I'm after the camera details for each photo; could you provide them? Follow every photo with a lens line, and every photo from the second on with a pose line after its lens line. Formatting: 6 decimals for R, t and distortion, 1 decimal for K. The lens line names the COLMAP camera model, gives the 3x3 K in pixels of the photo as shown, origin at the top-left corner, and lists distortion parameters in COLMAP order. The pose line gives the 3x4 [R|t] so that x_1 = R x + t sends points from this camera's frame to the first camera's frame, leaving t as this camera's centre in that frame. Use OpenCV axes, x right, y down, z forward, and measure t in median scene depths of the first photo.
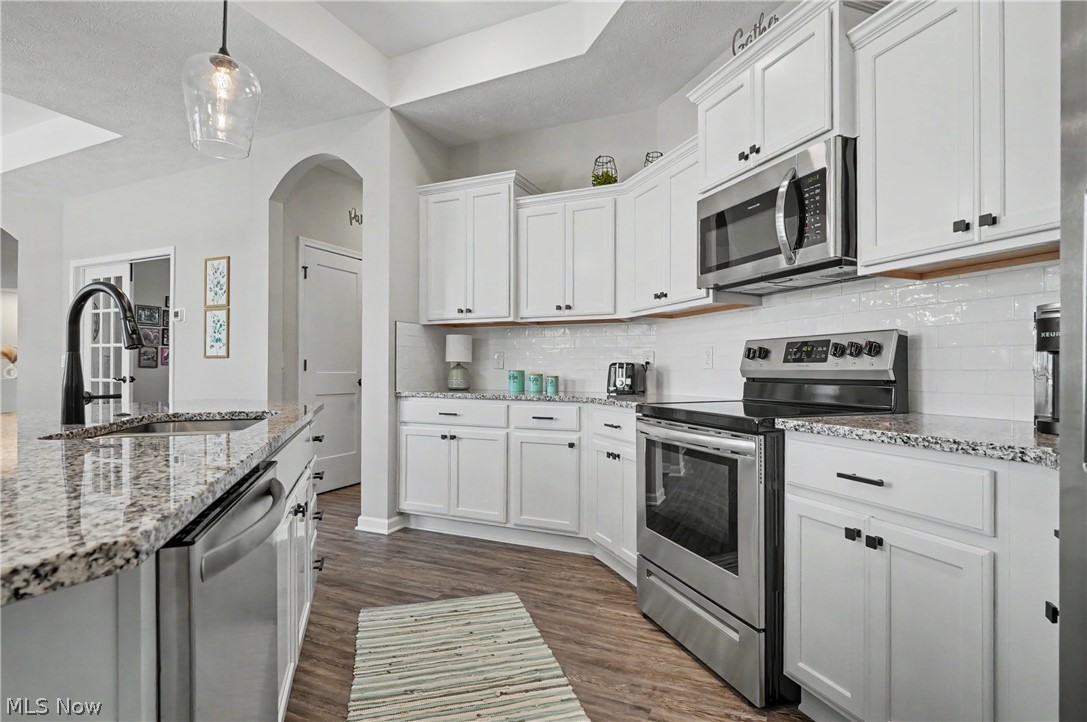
lens RADIAL K [[550.6, 0, 543.5], [0, 550.6, 361.0], [0, 0, 1]] dist [0.019826, -0.000077]
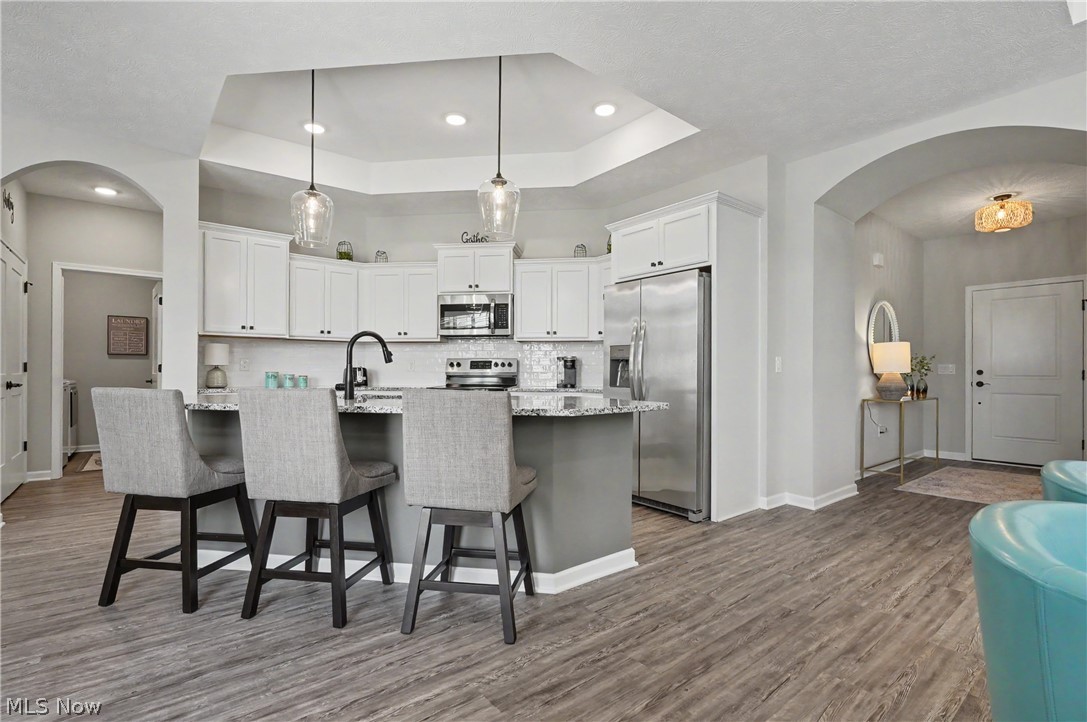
lens RADIAL K [[501.5, 0, 546.3], [0, 501.5, 369.0], [0, 0, 1]] dist [0.000031, 0.000033]
pose [[0.439469, 0.001753, 0.898256, -1.306351], [-0.015300, 0.999868, 0.005534, -0.012426], [-0.898127, -0.016176, 0.439438, -0.264835]]
